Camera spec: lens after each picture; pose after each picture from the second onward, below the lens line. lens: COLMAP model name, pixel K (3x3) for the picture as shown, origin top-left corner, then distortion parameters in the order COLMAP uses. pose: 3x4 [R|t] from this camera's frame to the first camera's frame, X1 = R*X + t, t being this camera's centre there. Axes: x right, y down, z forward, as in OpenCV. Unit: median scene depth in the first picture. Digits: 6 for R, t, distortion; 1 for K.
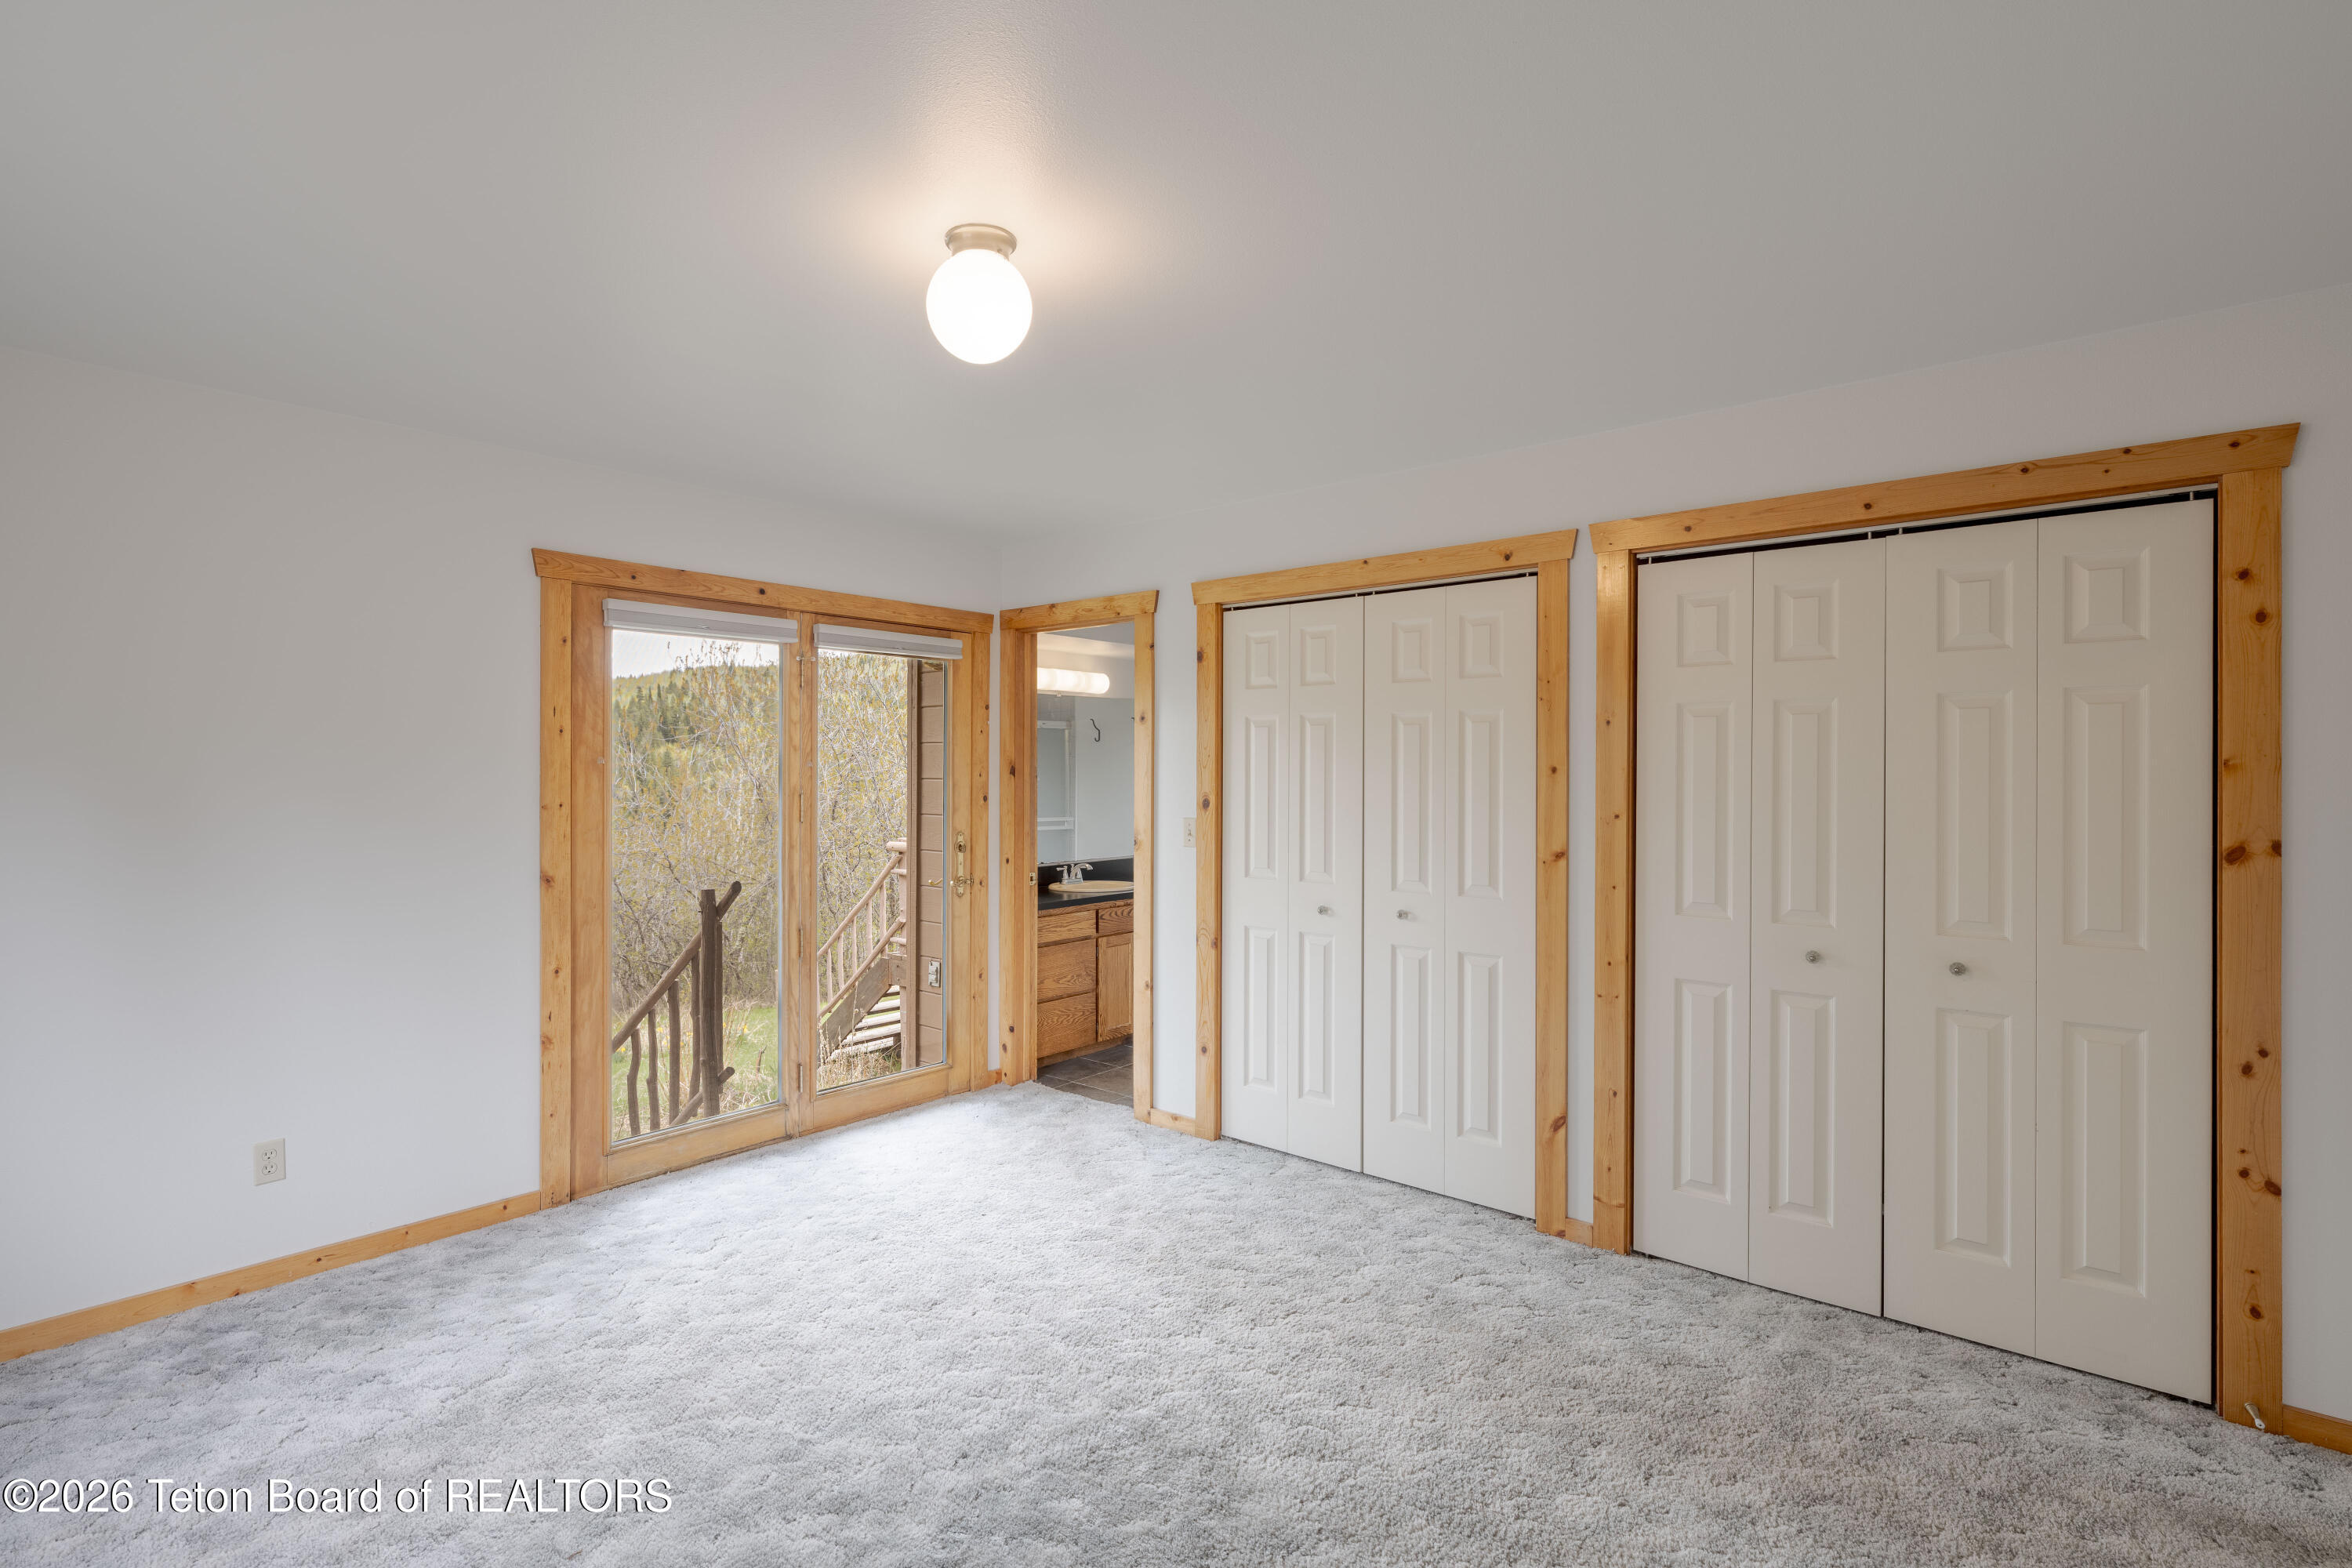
lens RADIAL K [[1100.5, 0, 1157.6], [0, 1100.5, 785.1], [0, 0, 1]] dist [0.002190, 0.000005]
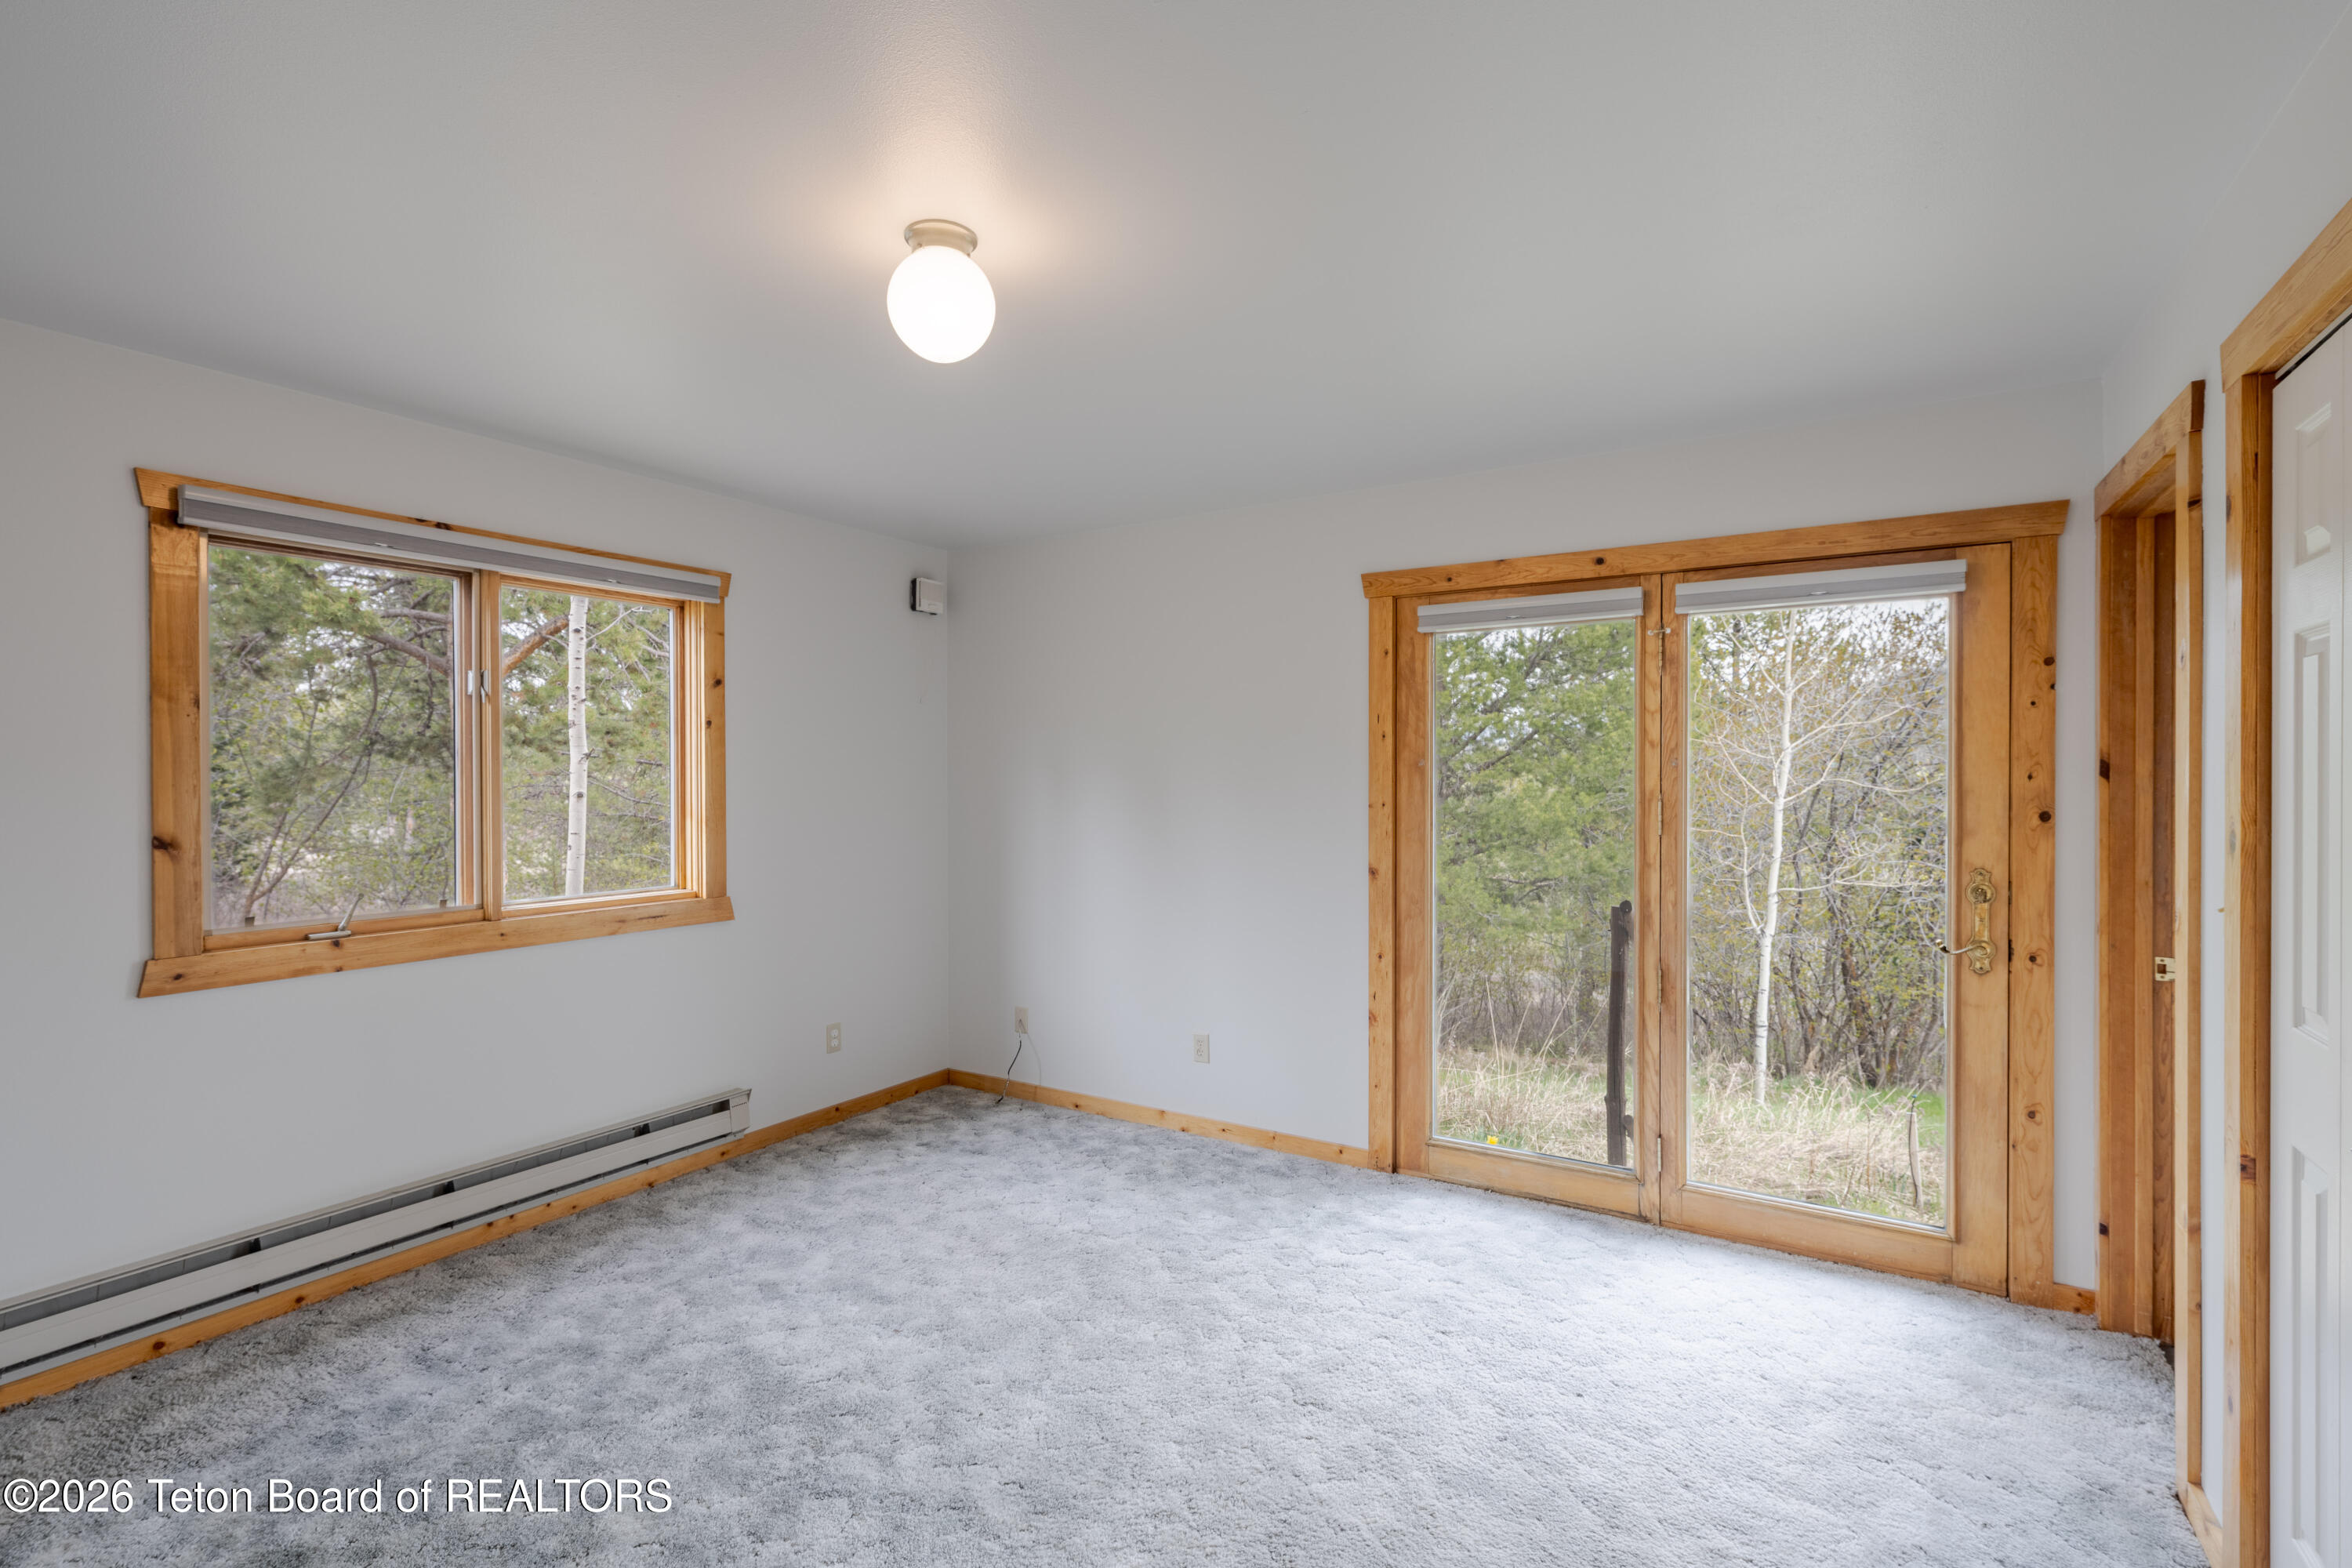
lens RADIAL K [[1100.5, 0, 1157.6], [0, 1100.5, 785.1], [0, 0, 1]] dist [0.002190, 0.000005]
pose [[0.140804, 0.008052, -0.990005, 0.496408], [-0.007829, 0.999945, 0.007020, -0.006768], [0.990006, 0.006762, 0.140860, 0.616969]]
